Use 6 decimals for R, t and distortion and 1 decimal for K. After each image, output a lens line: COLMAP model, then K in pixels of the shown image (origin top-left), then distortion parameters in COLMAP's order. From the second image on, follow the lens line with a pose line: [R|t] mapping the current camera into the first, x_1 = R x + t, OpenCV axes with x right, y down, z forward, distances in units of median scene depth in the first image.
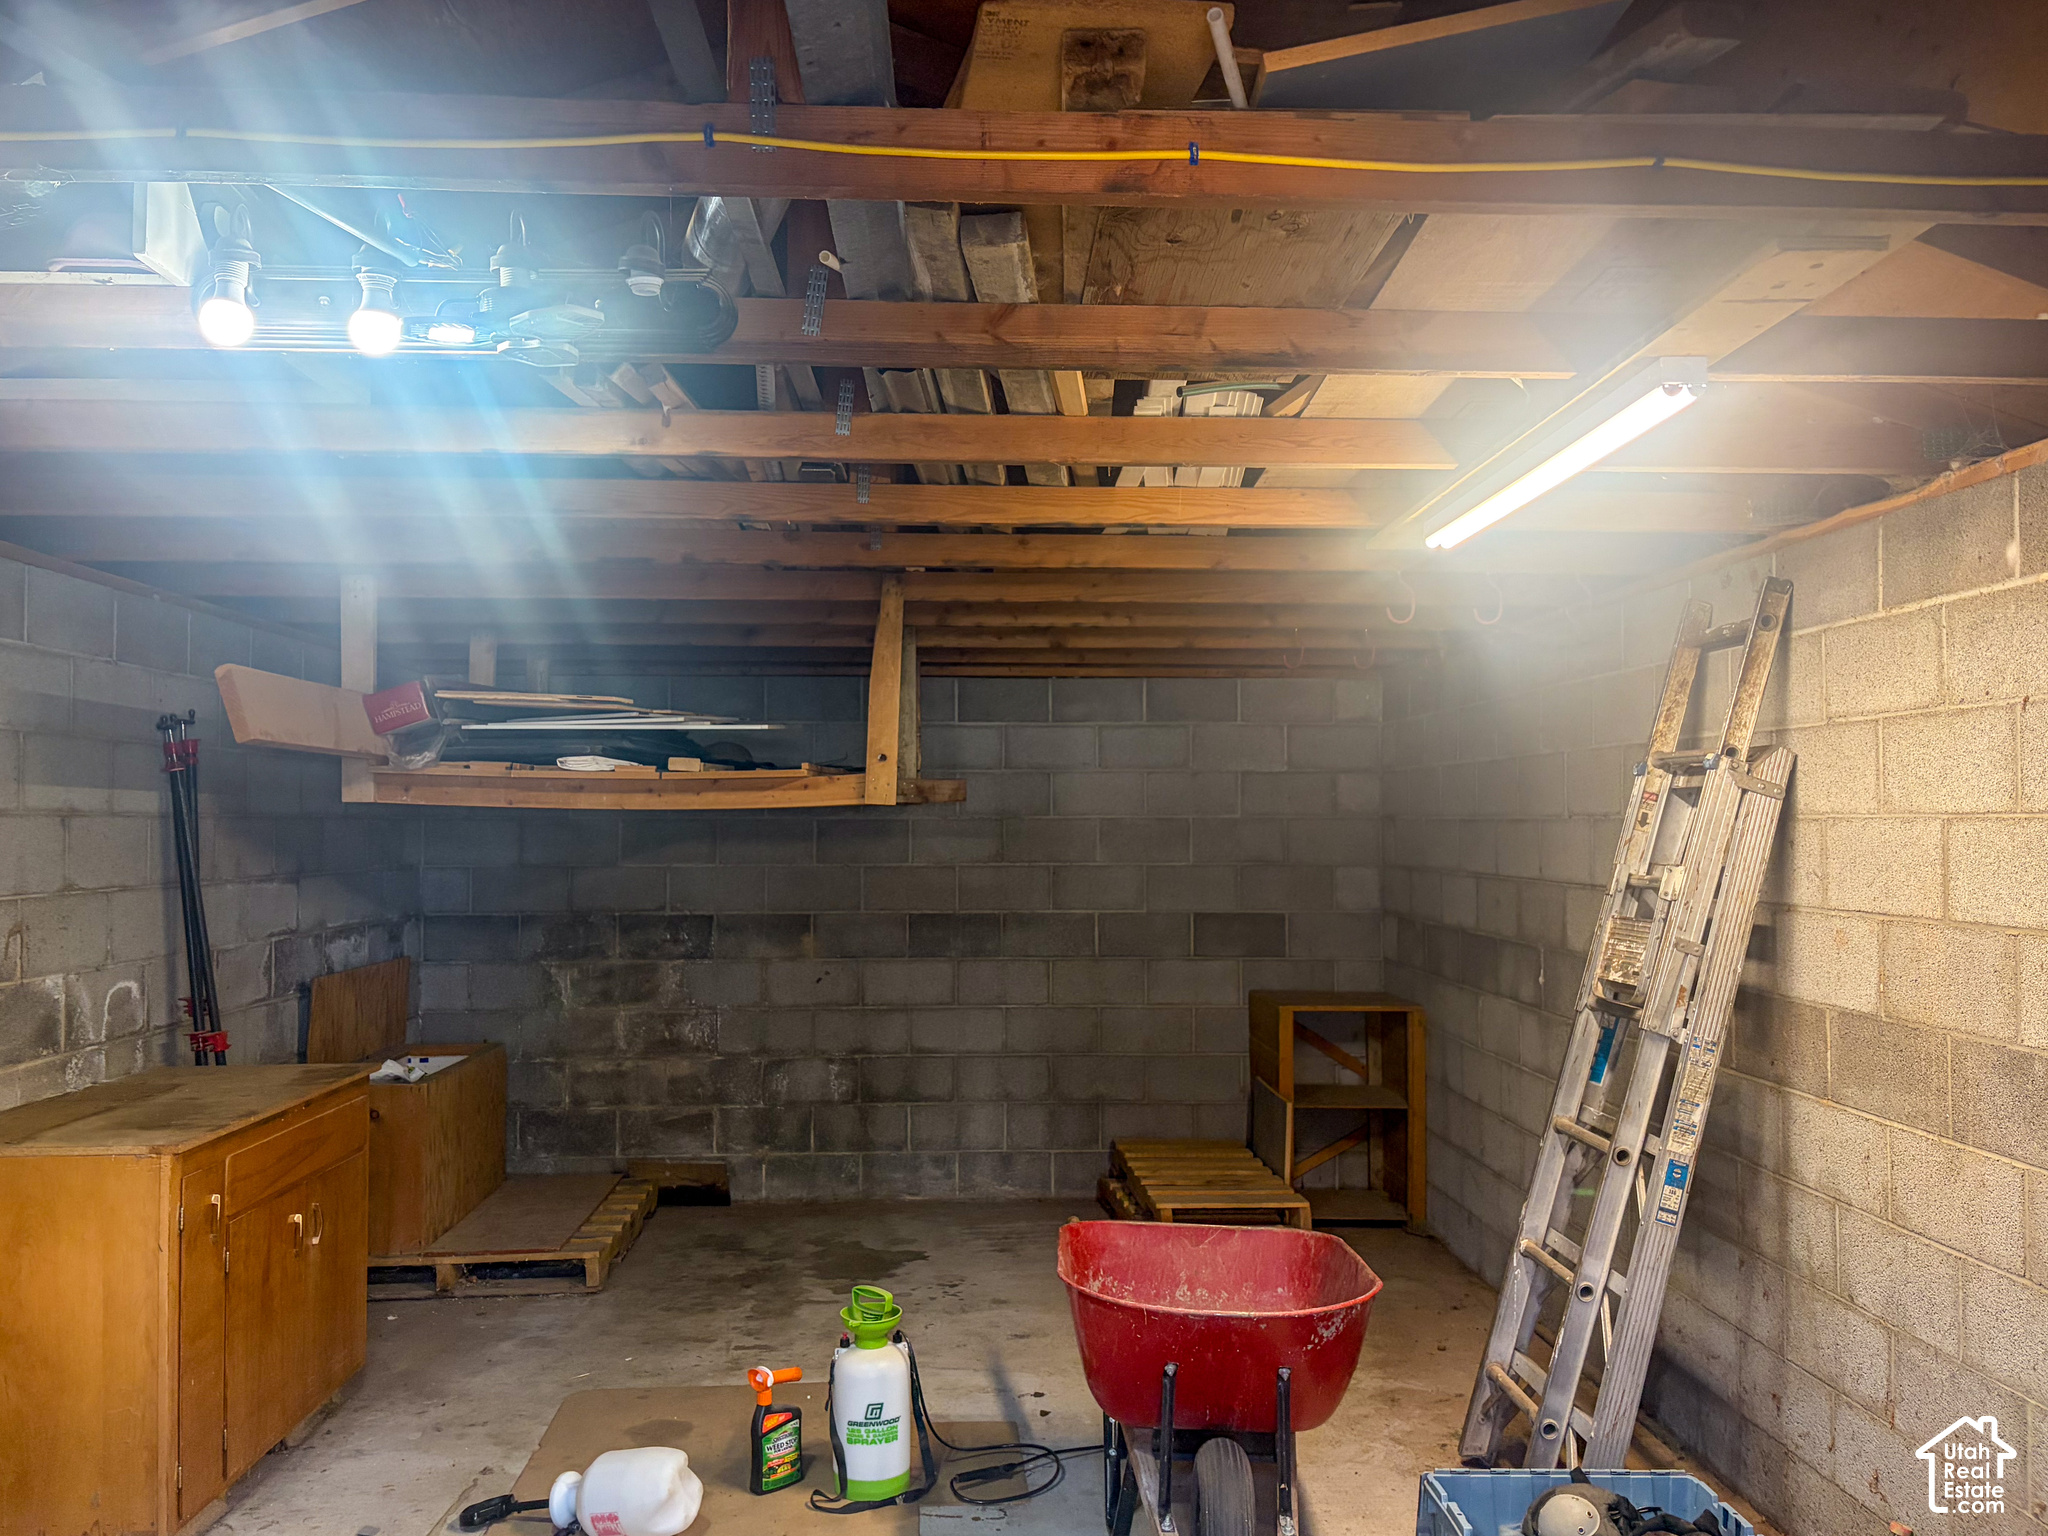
lens RADIAL K [[1599.2, 0, 1025.8], [0, 1599.2, 779.2], [0, 0, 1]] dist [-0.014833, -0.007662]
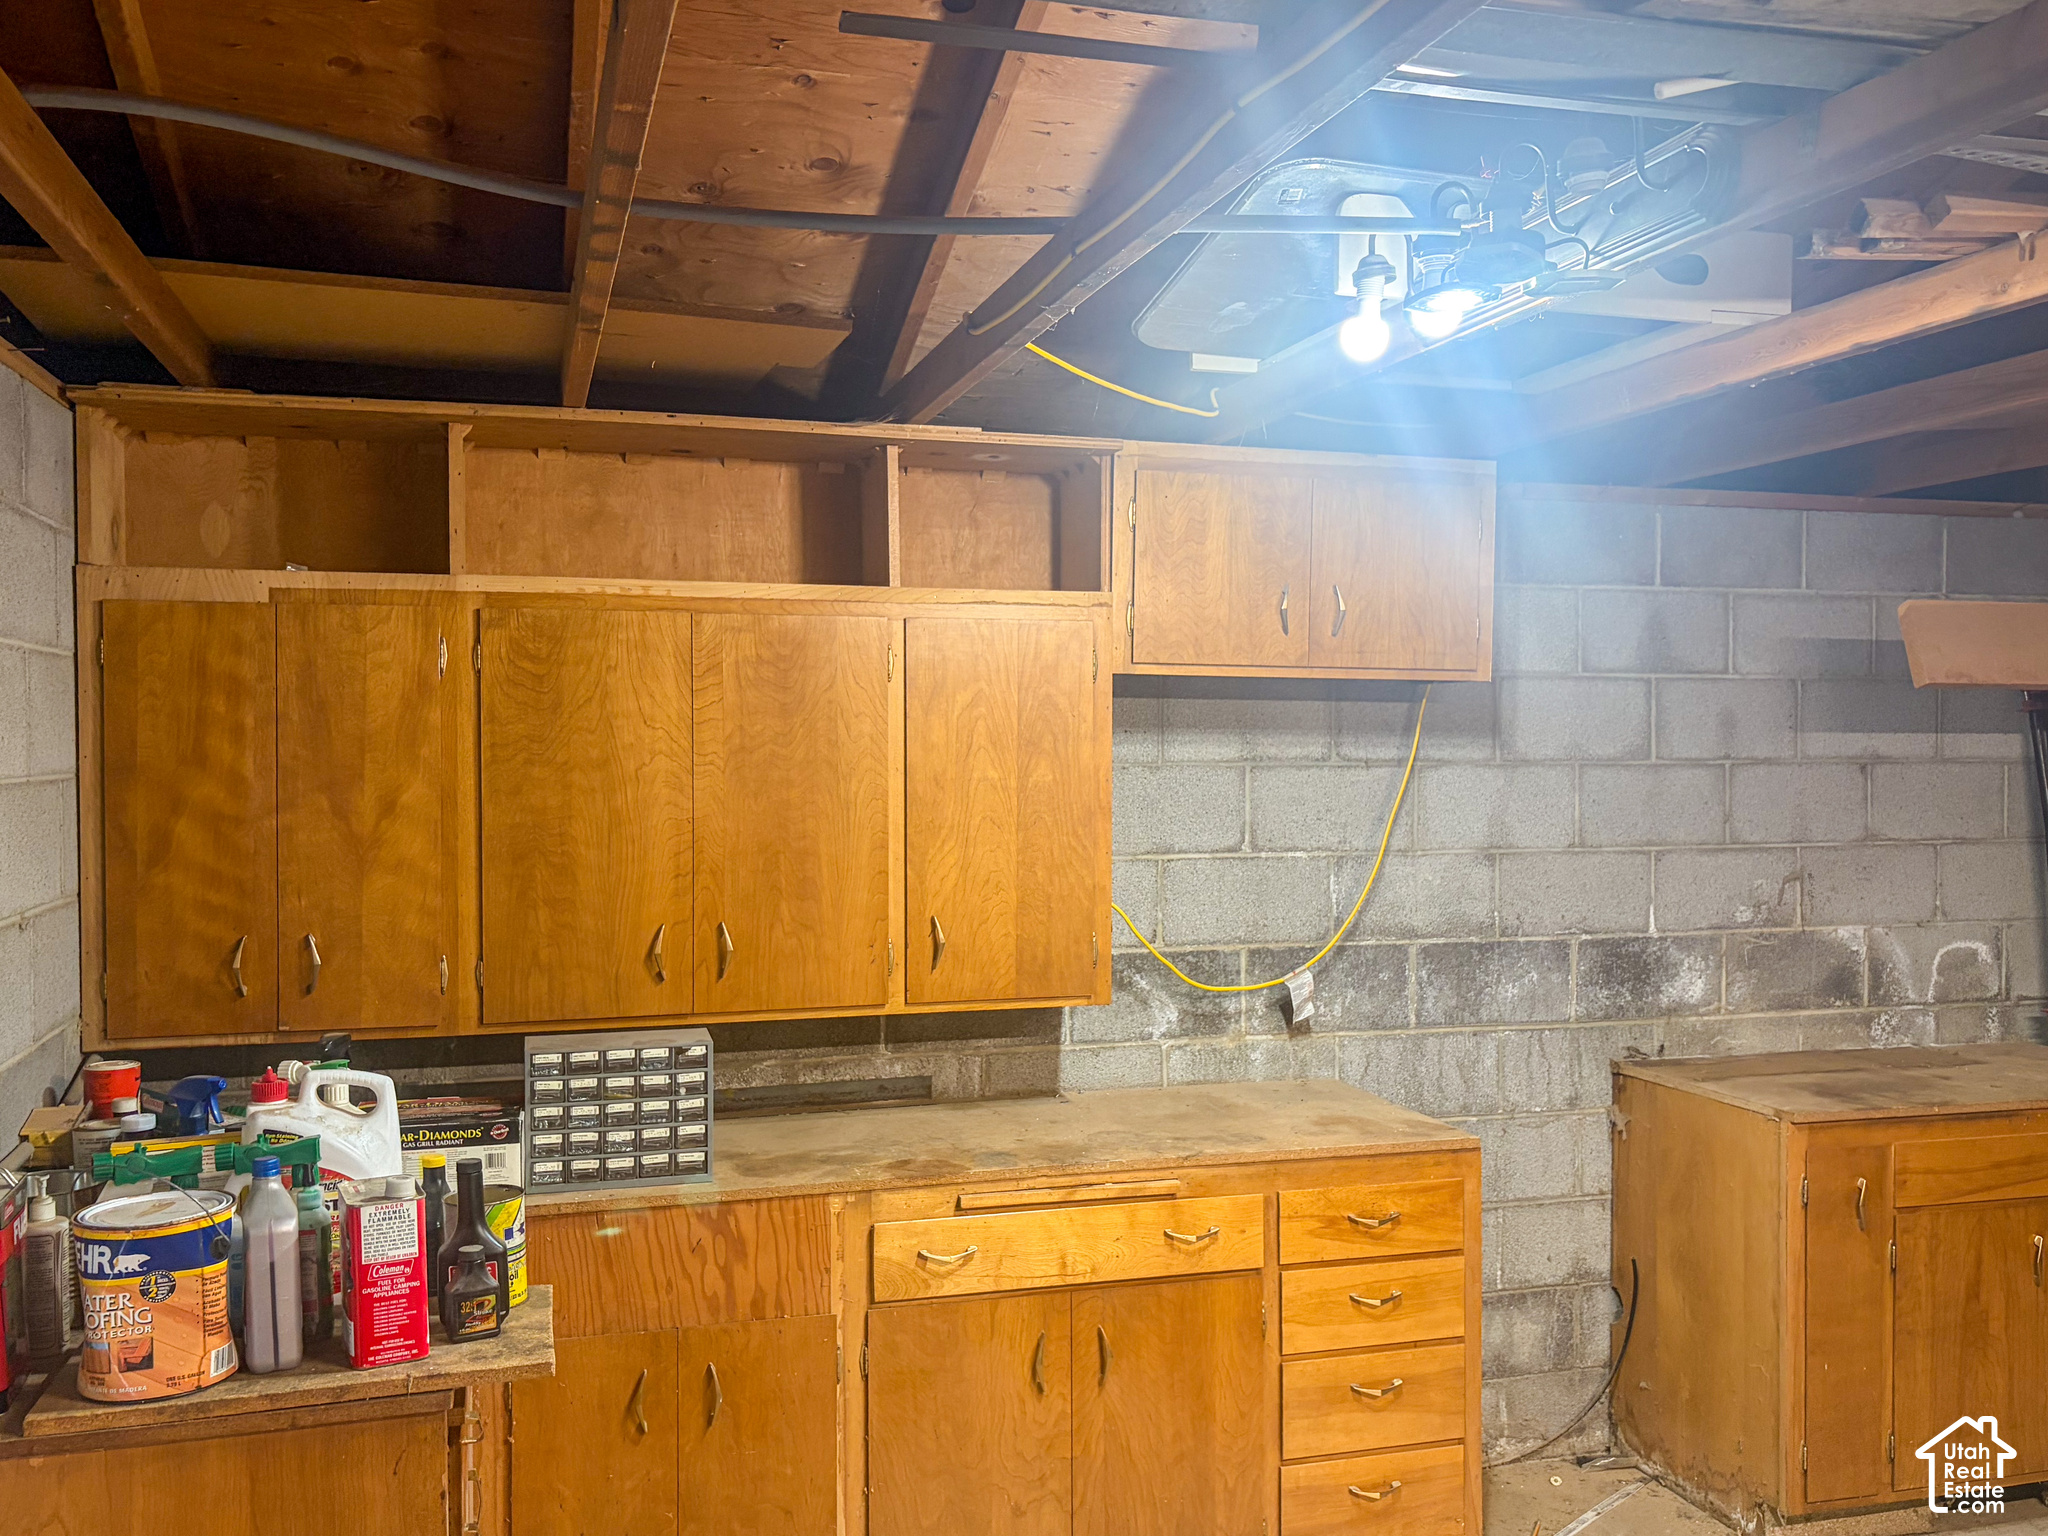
lens RADIAL K [[1753.9, 0, 1022.9], [0, 1753.9, 764.2], [0, 0, 1]] dist [0.015086, 0.007578]
pose [[0.242381, 0.012958, -0.970095, 0.317706], [0.026754, 0.999441, 0.020035, -0.011761], [0.969812, -0.030810, 0.241898, 0.246953]]
